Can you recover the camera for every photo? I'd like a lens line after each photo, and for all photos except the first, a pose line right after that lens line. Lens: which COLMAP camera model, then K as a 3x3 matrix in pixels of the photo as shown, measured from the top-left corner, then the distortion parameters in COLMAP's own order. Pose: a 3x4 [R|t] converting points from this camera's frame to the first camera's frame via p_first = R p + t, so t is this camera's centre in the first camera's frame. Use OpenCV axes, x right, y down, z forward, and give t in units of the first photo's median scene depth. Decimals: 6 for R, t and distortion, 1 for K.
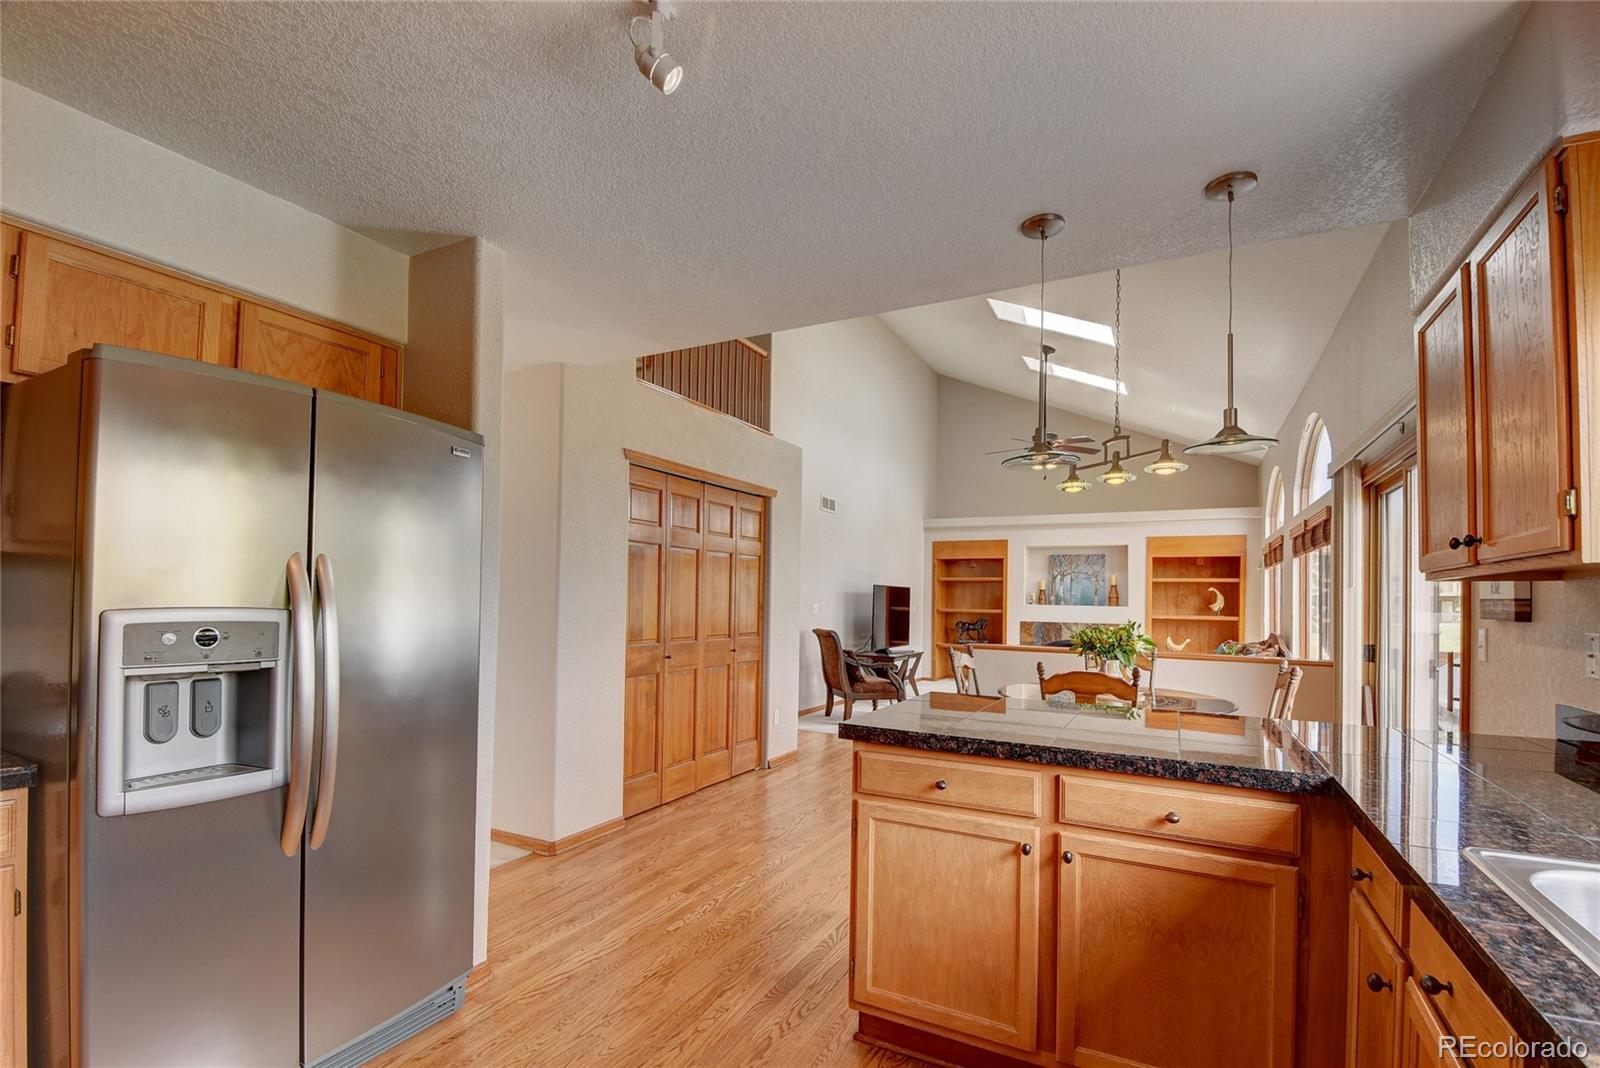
lens RADIAL K [[703.2, 0, 814.2], [0, 703.2, 585.9], [0, 0, 1]] dist [0.018409, -0.026809]
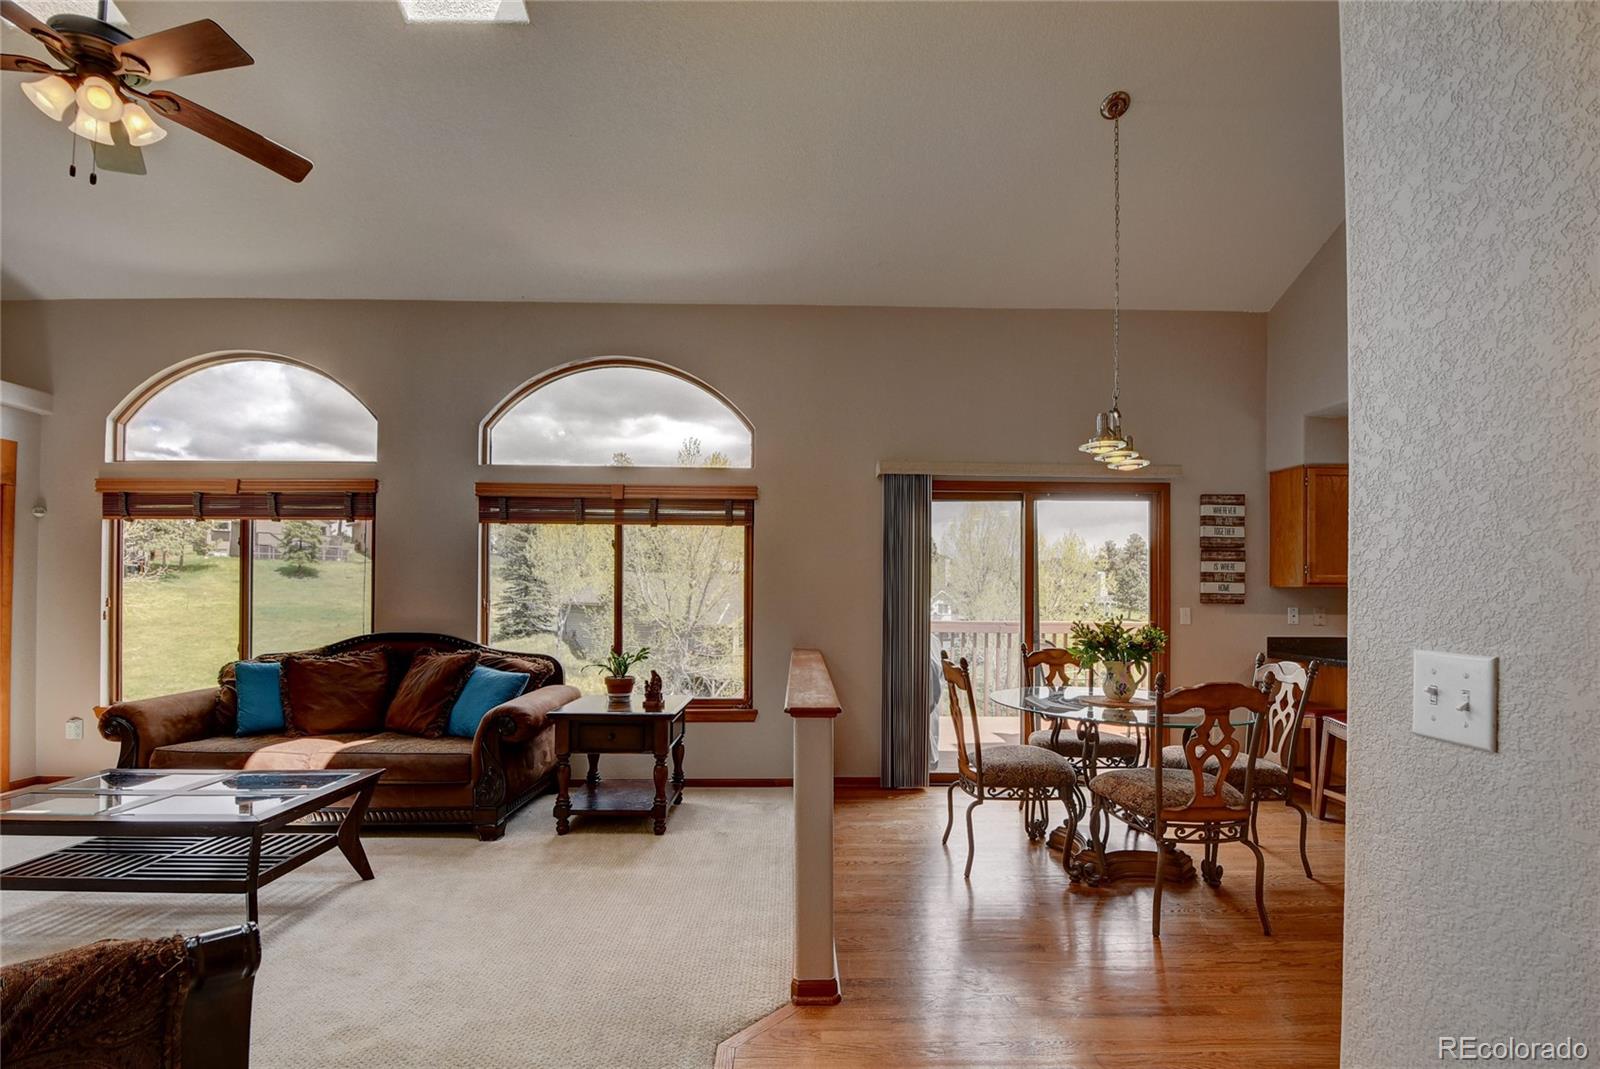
lens RADIAL K [[703.2, 0, 814.2], [0, 703.2, 586.4], [0, 0, 1]] dist [0.018409, -0.026809]
pose [[-0.483870, -0.011597, 0.875063, -0.065837], [-0.031054, 0.999510, -0.003925, 0.010890], [-0.874589, -0.029073, -0.483993, 0.685372]]
